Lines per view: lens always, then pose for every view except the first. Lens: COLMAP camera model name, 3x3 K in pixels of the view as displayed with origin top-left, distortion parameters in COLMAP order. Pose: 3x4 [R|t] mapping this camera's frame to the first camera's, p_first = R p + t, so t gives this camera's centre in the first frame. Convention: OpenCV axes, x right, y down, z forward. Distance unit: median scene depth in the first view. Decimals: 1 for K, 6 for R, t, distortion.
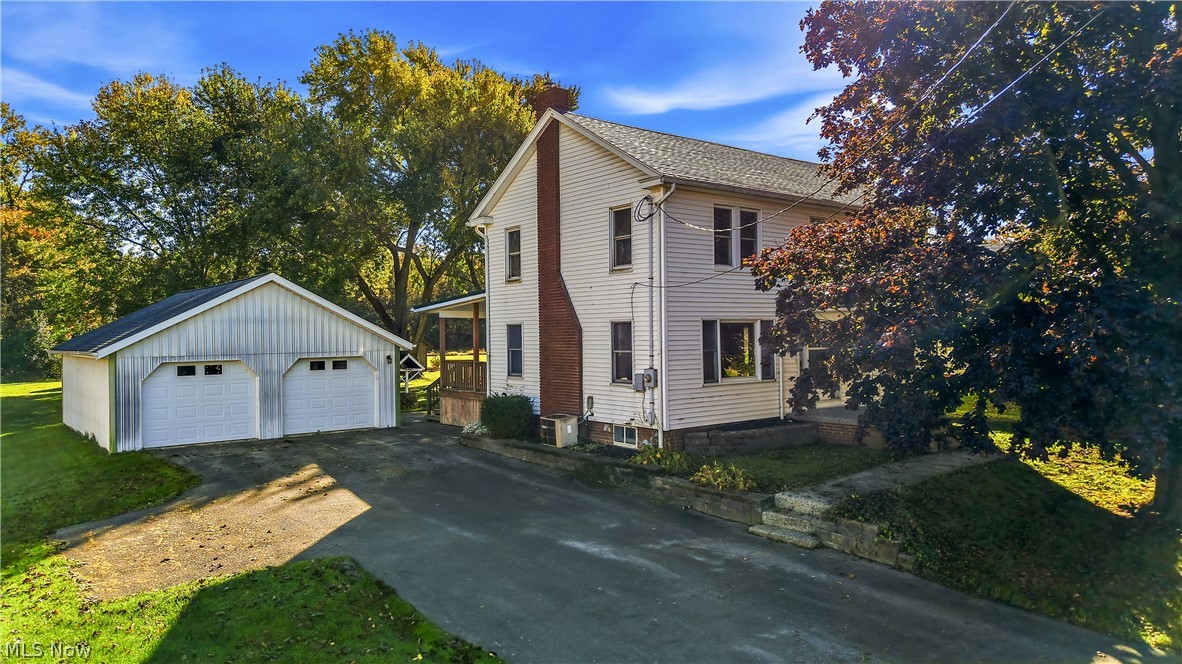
lens RADIAL K [[809.7, 0, 591.0], [0, 809.7, 332.0], [0, 0, 1]] dist [0.001417, -0.000076]
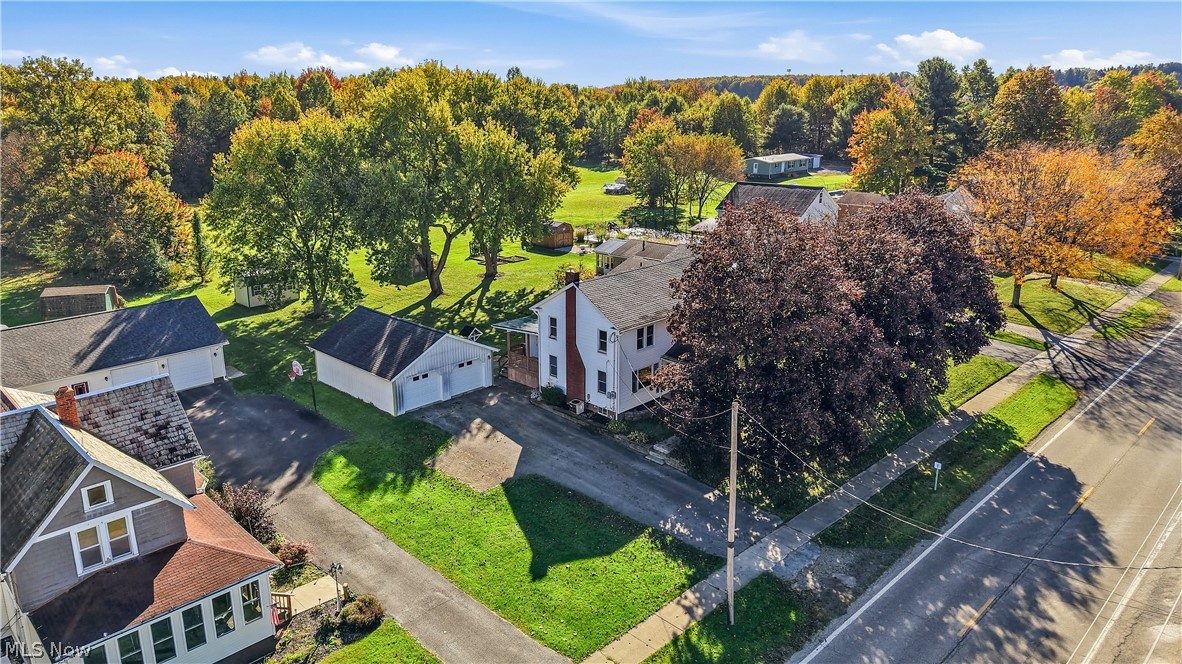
lens RADIAL K [[809.7, 0, 591.0], [0, 809.7, 332.0], [0, 0, 1]] dist [0.001417, -0.000076]
pose [[0.994948, -0.017136, 0.098917, -0.251214], [-0.010535, 0.962060, 0.272635, -0.835303], [-0.099836, -0.272300, 0.957019, -1.461327]]
